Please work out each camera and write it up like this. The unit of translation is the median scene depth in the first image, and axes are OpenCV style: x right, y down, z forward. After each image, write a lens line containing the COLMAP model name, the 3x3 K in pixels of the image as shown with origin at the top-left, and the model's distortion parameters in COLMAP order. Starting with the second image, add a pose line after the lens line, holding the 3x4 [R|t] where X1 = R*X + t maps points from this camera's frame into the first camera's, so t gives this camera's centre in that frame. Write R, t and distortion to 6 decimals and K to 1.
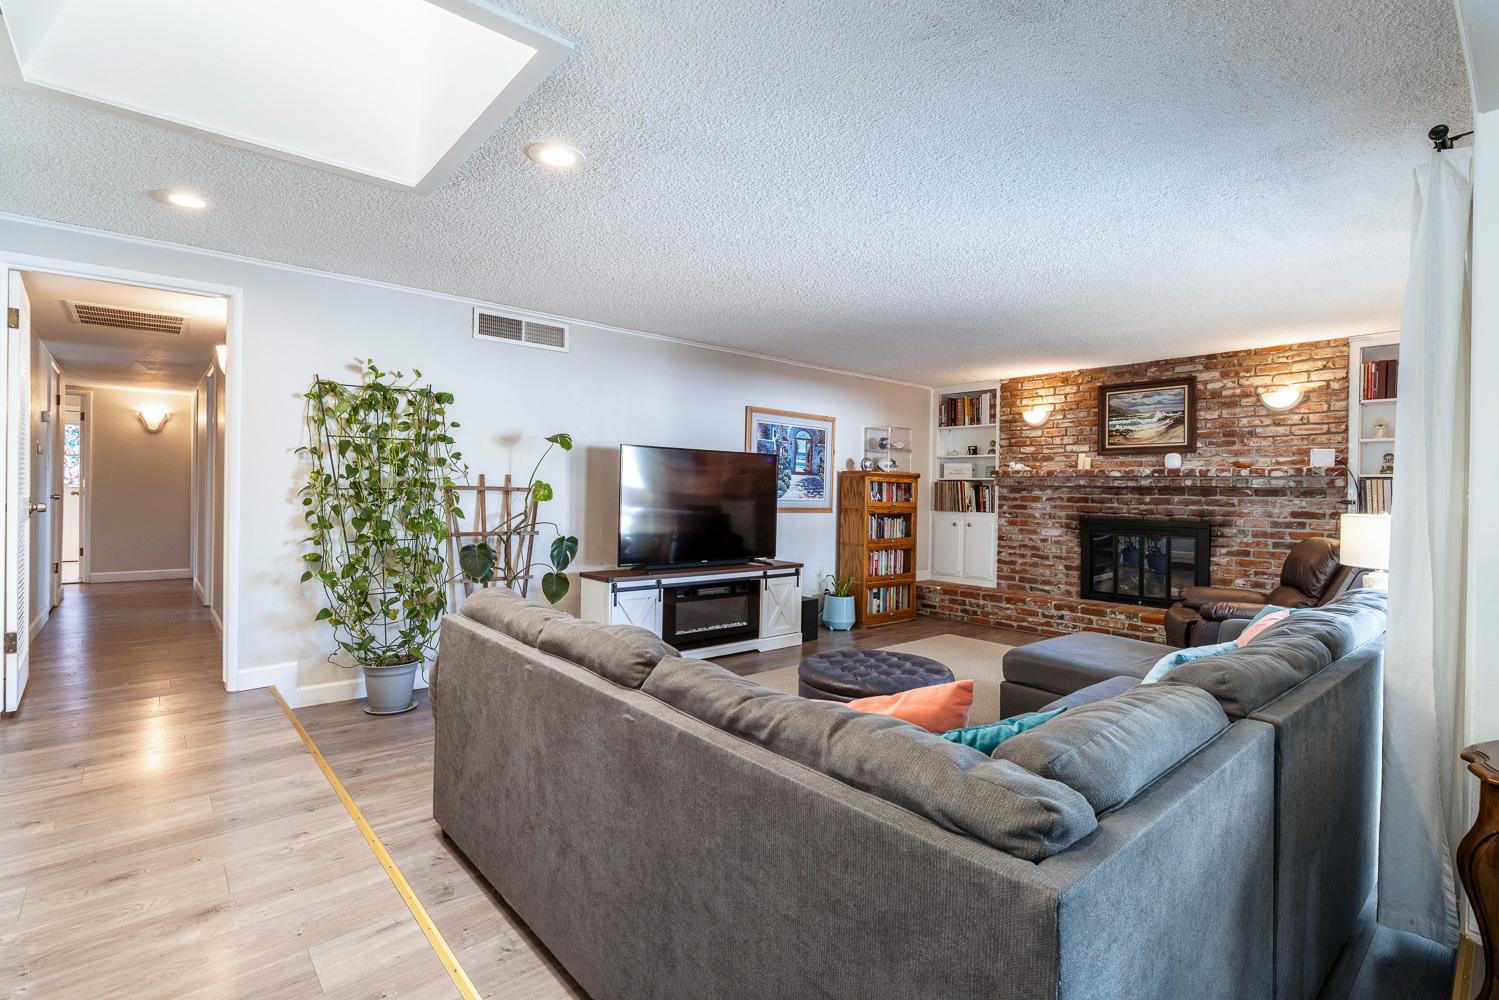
lens RADIAL K [[700.0, 0, 749.5], [0, 700.0, 500.0], [0, 0, 1]] dist [-0.004062, -0.000279]
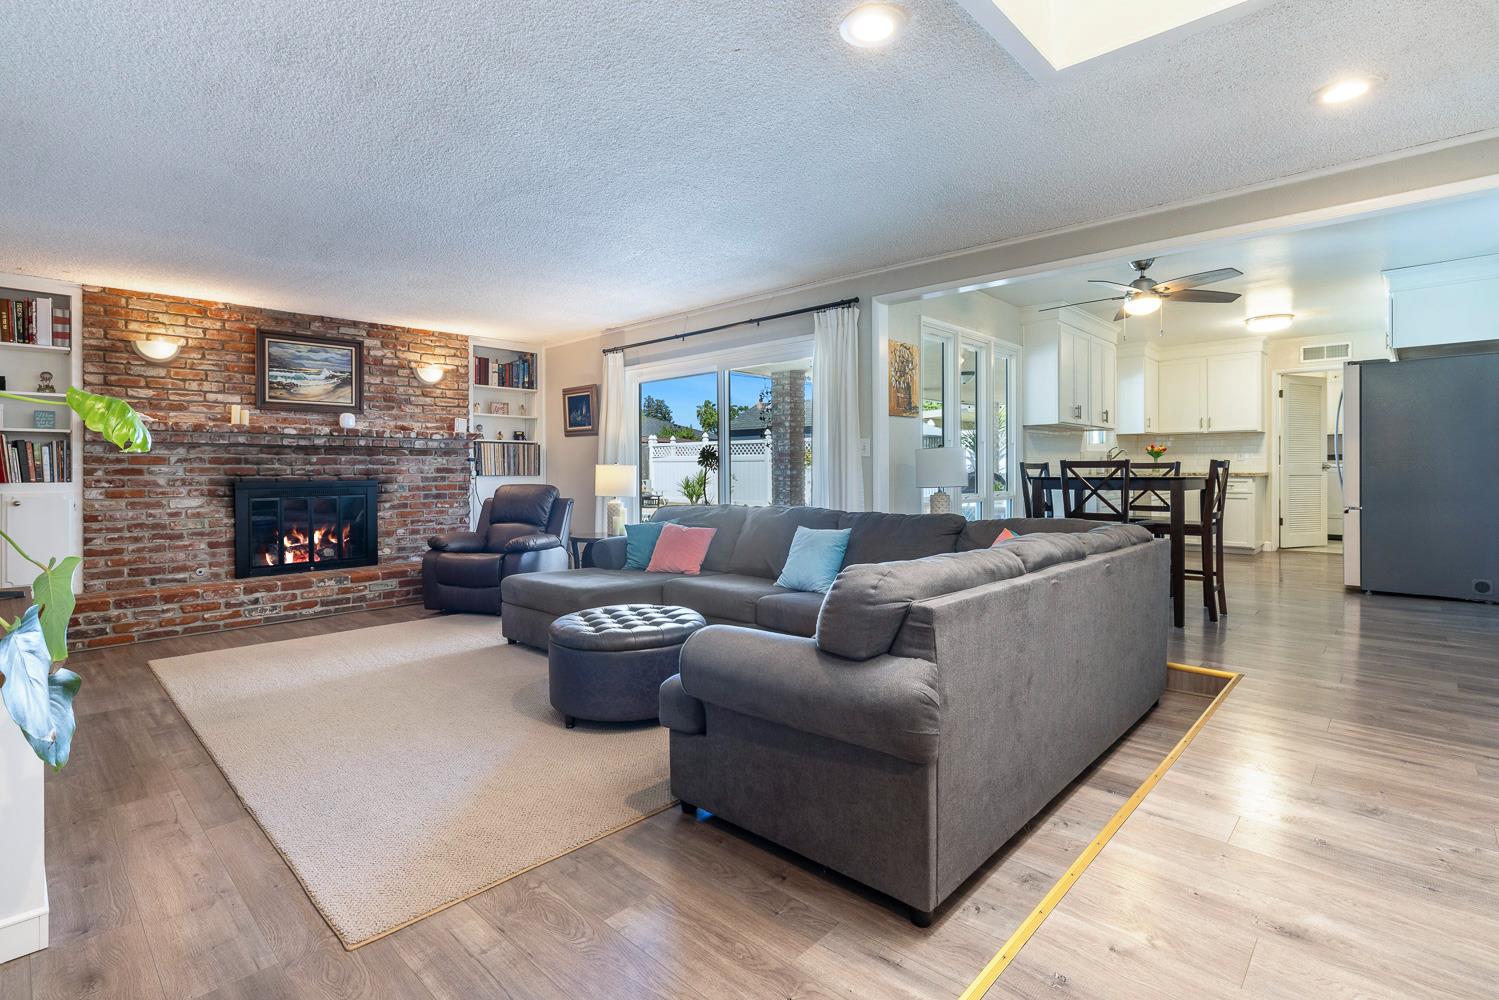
lens RADIAL K [[709.2, 0, 748.7], [0, 709.2, 475.2], [0, 0, 1]] dist [-0.010102, -0.000158]
pose [[-0.101224, -0.023191, 0.994593, -0.443472], [0.015451, 0.999571, 0.024880, 0.005889], [-0.994744, 0.017885, -0.100822, 0.497681]]
